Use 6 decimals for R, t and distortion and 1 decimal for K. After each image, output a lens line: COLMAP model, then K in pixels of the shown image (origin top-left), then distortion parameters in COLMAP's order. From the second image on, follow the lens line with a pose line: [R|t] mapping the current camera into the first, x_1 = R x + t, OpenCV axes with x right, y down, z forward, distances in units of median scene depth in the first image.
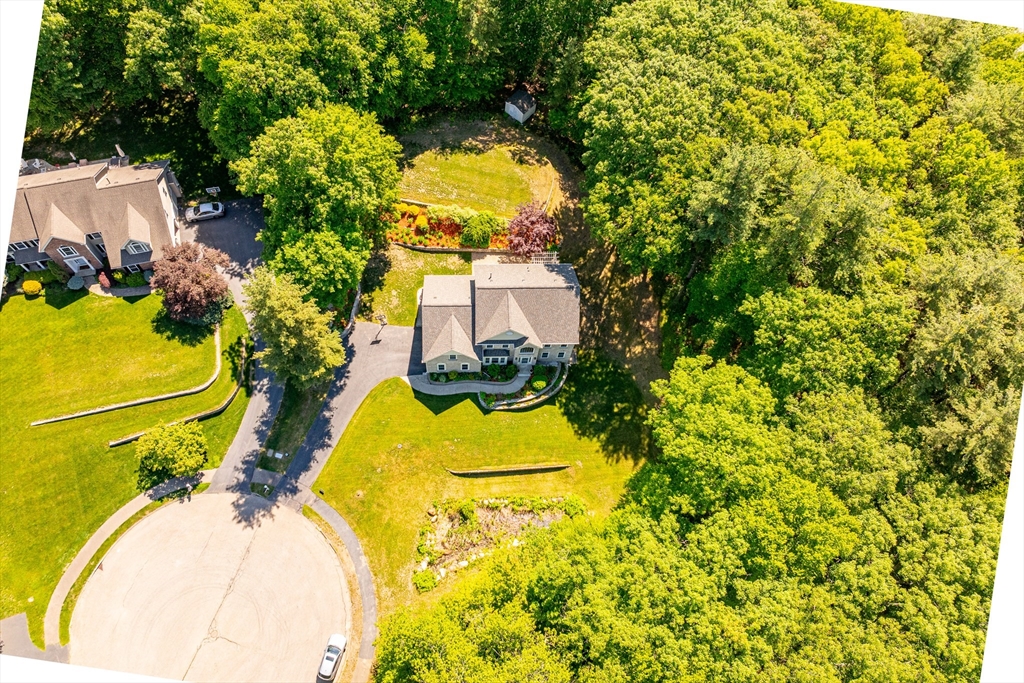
lens RADIAL K [[746.1, 0, 512.1], [0, 746.1, 341.0], [0, 0, 1]] dist [-0.005357, -0.001214]
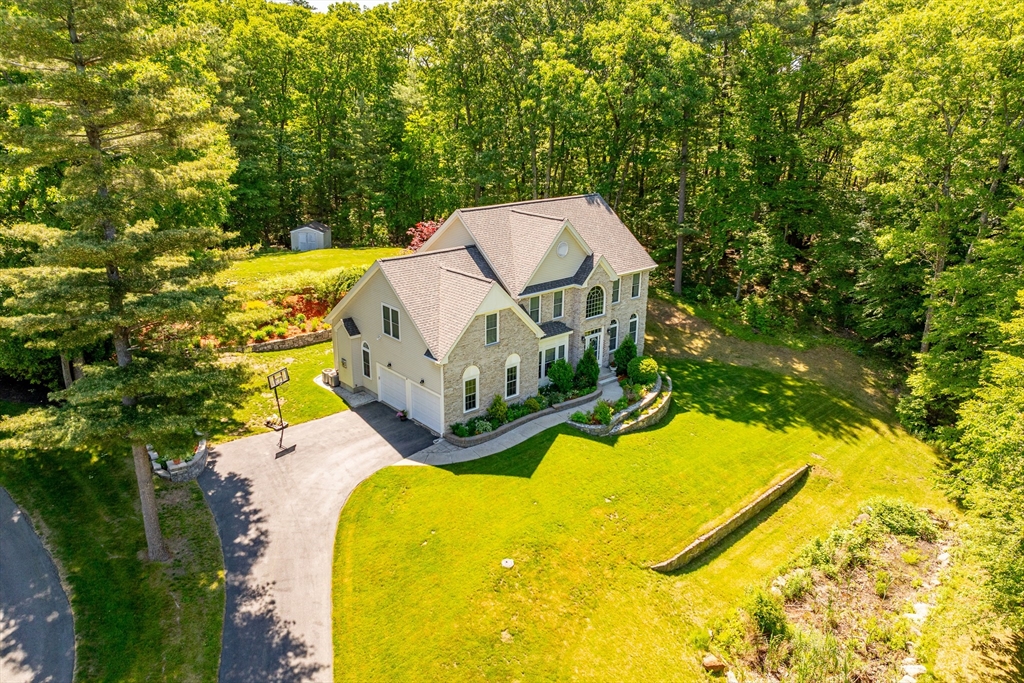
lens RADIAL K [[746.1, 0, 511.1], [0, 746.1, 342.0], [0, 0, 1]] dist [-0.005357, -0.001214]
pose [[0.782522, -0.270508, 0.560790, -0.303991], [0.583520, 0.632789, -0.509002, 0.244305], [-0.217173, 0.725537, 0.653018, 0.687634]]
